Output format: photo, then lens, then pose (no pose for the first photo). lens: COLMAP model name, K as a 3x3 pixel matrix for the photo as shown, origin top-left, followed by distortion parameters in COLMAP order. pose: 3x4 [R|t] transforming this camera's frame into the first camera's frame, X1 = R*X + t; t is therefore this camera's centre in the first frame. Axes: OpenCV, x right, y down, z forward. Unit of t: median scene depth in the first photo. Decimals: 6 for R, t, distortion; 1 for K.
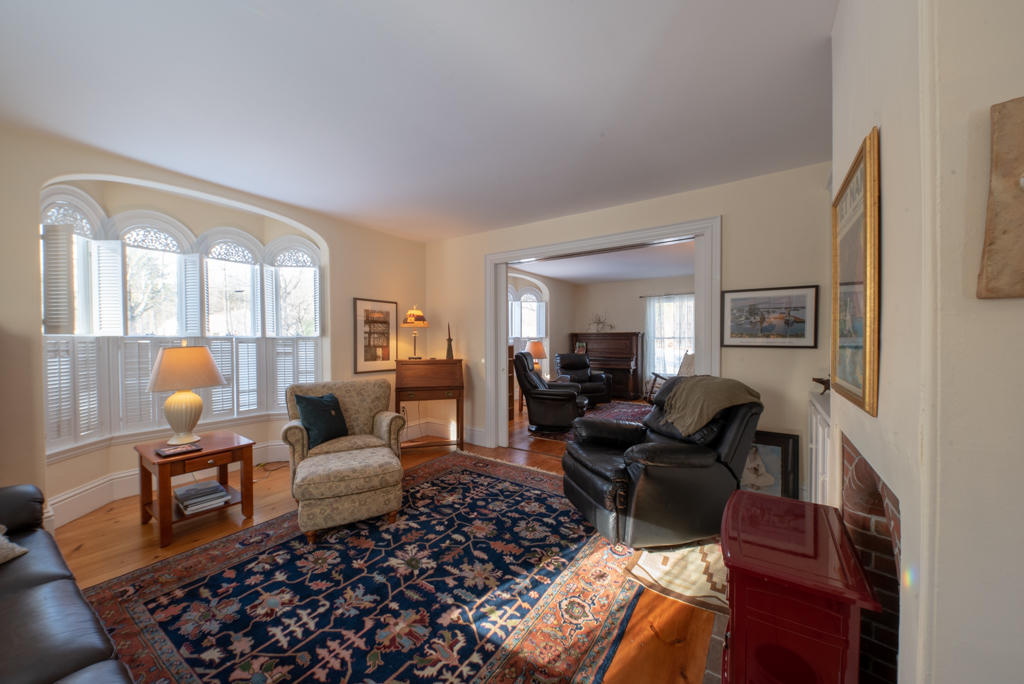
lens RADIAL K [[369.6, 0, 515.8], [0, 369.6, 344.1], [0, 0, 1]] dist [0.000012, -0.000117]
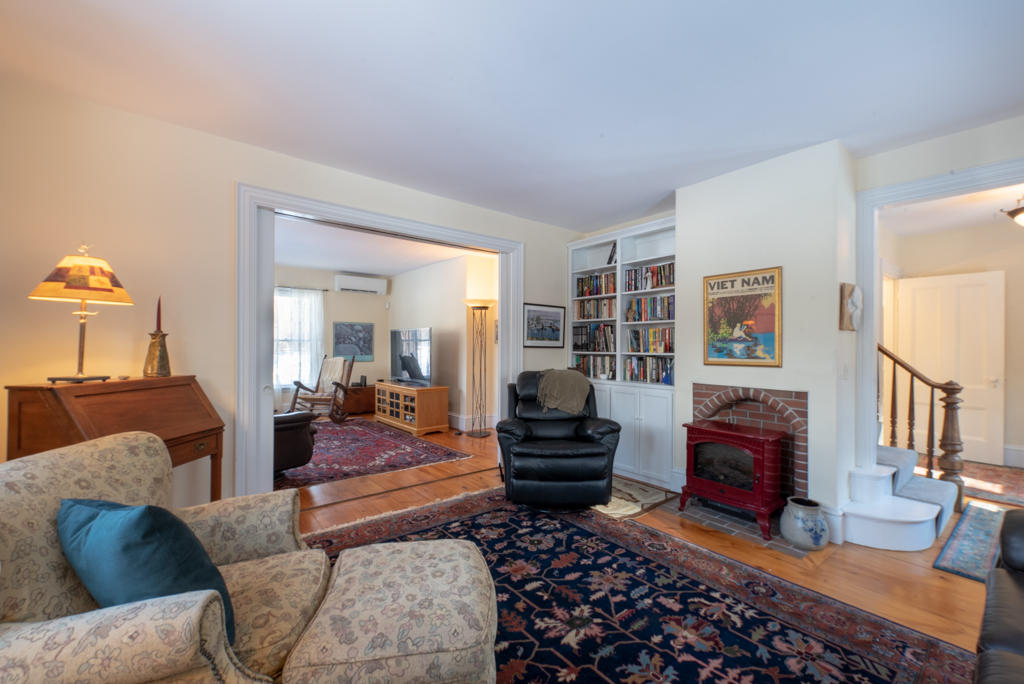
lens RADIAL K [[429.5, 0, 518.5], [0, 429.5, 345.4], [0, 0, 1]] dist [0.014190, 0.000146]
pose [[0.274368, 0.005588, 0.961609, -1.177899], [0.004213, 0.999967, -0.007013, 0.015150], [-0.961616, 0.005975, 0.274335, 0.859864]]
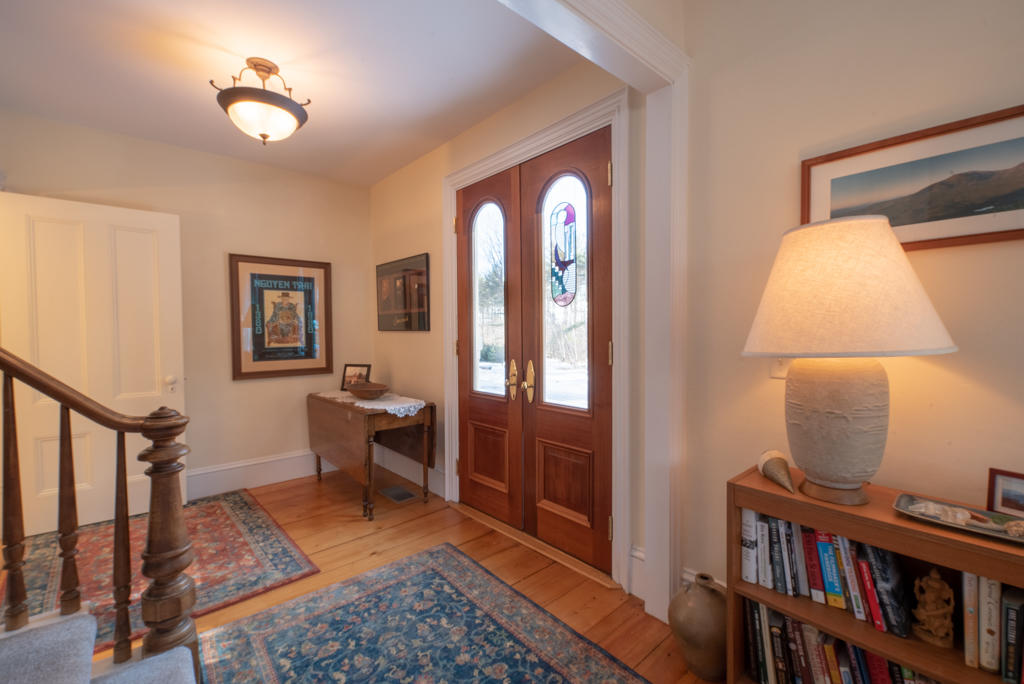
lens RADIAL K [[433.7, 0, 514.1], [0, 433.7, 339.0], [0, 0, 1]] dist [-0.000018, 0.000044]
pose [[-0.969688, 0.006336, 0.244264, -0.736698], [0.013695, 0.999502, 0.028438, 0.017465], [-0.243962, 0.030921, -0.969292, 0.663009]]
